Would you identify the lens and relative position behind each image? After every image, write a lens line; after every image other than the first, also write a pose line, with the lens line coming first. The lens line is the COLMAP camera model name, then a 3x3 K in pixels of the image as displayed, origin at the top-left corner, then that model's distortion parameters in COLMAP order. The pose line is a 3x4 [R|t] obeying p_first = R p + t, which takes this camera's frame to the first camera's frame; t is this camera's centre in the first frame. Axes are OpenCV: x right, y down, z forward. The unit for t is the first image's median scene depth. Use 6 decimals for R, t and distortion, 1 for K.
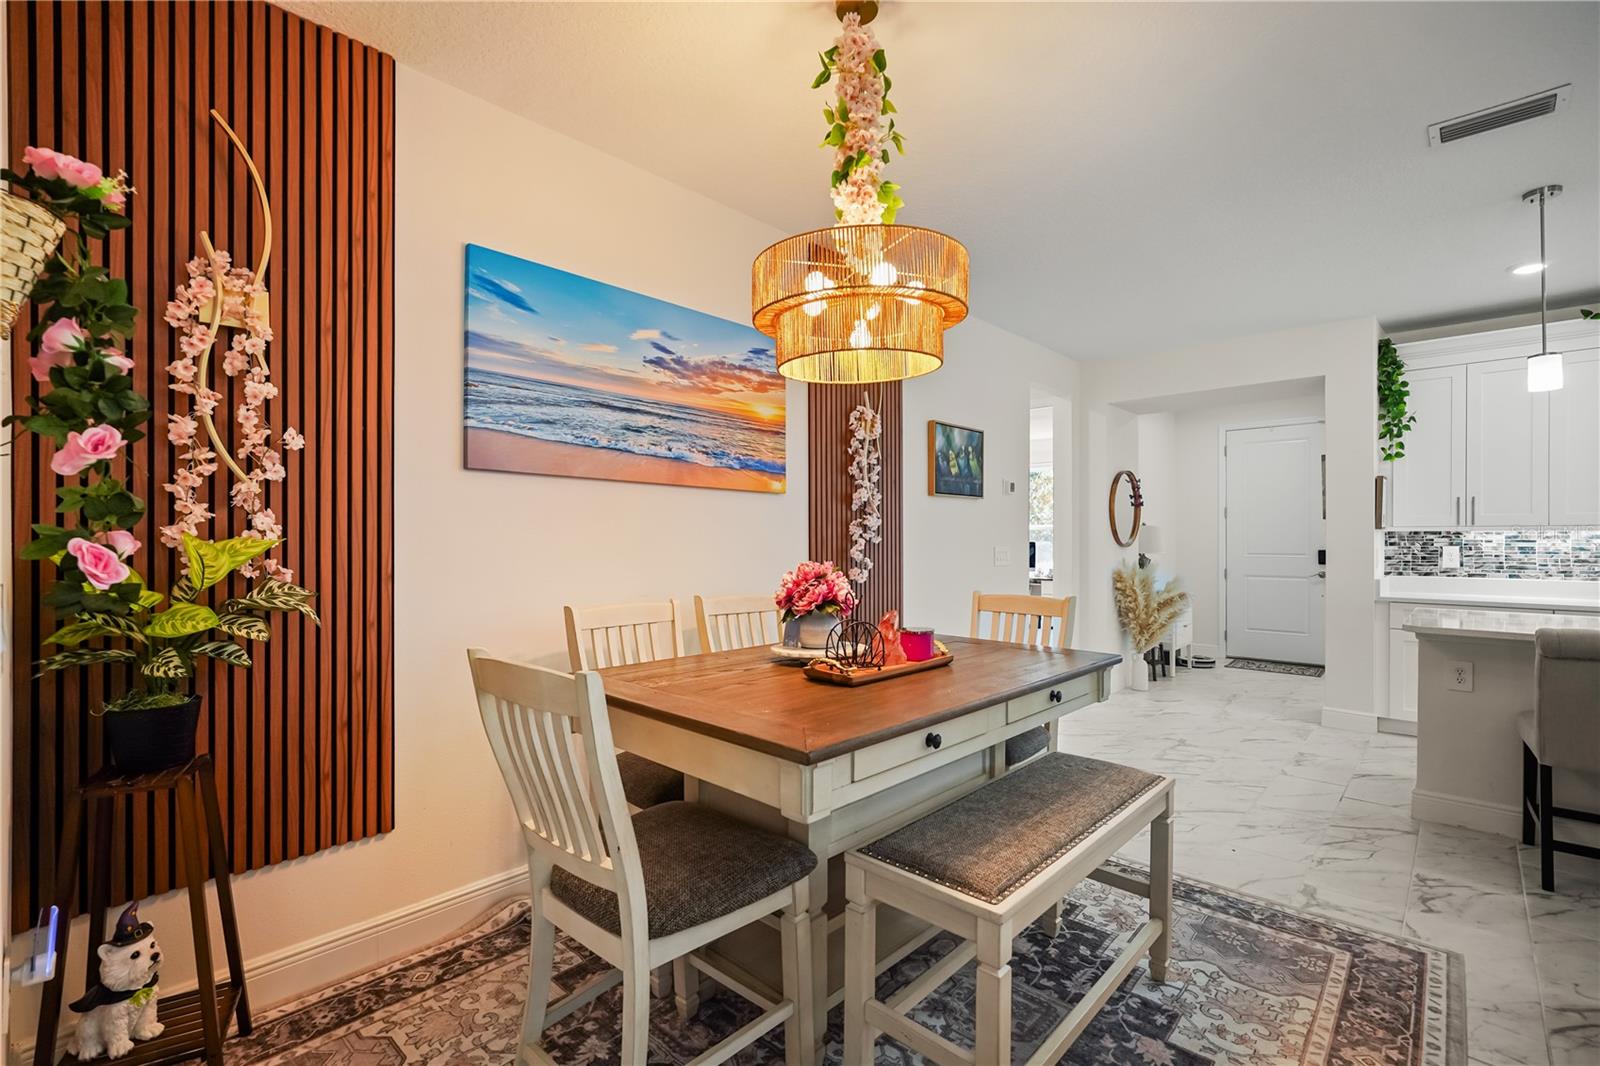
lens RADIAL K [[712.3, 0, 795.4], [0, 712.3, 539.6], [0, 0, 1]] dist [-0.015267, 0.008237]
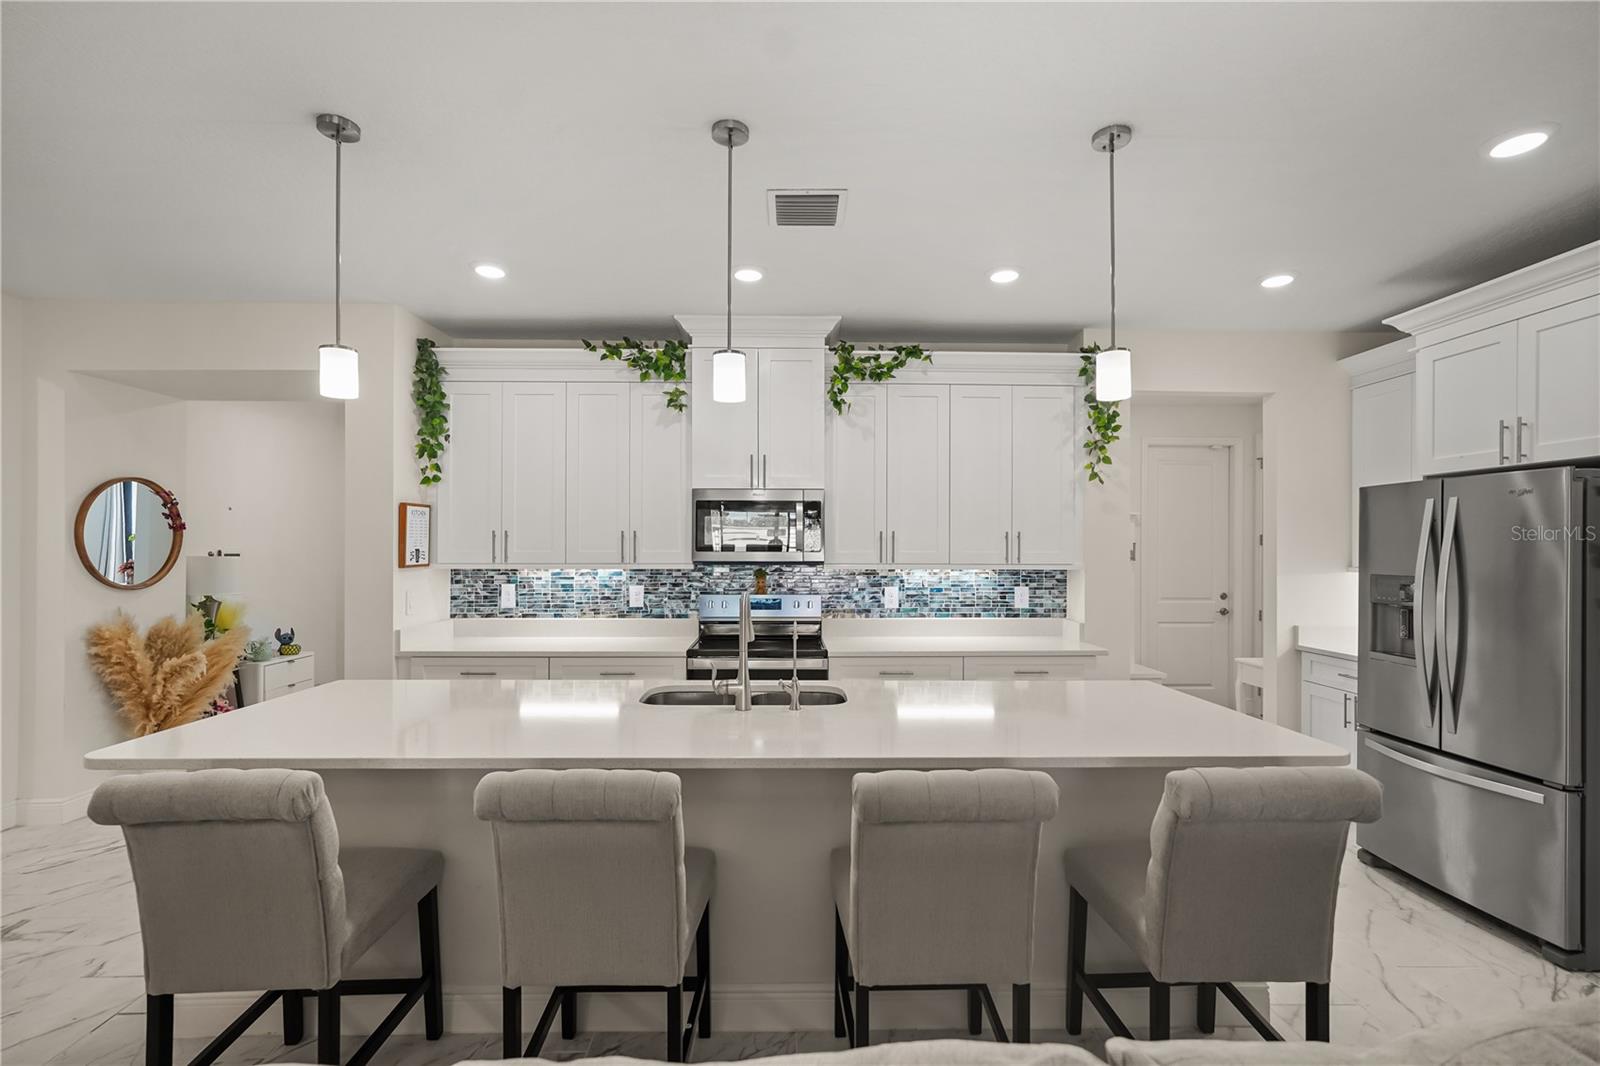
lens RADIAL K [[712.3, 0, 807.6], [0, 712.3, 560.5], [0, 0, 1]] dist [-0.015267, 0.008237]
pose [[0.707618, -0.010160, 0.706522, 0.824753], [0.000811, 0.999908, 0.013566, -0.048536], [-0.706595, -0.009027, 0.707561, 0.130377]]
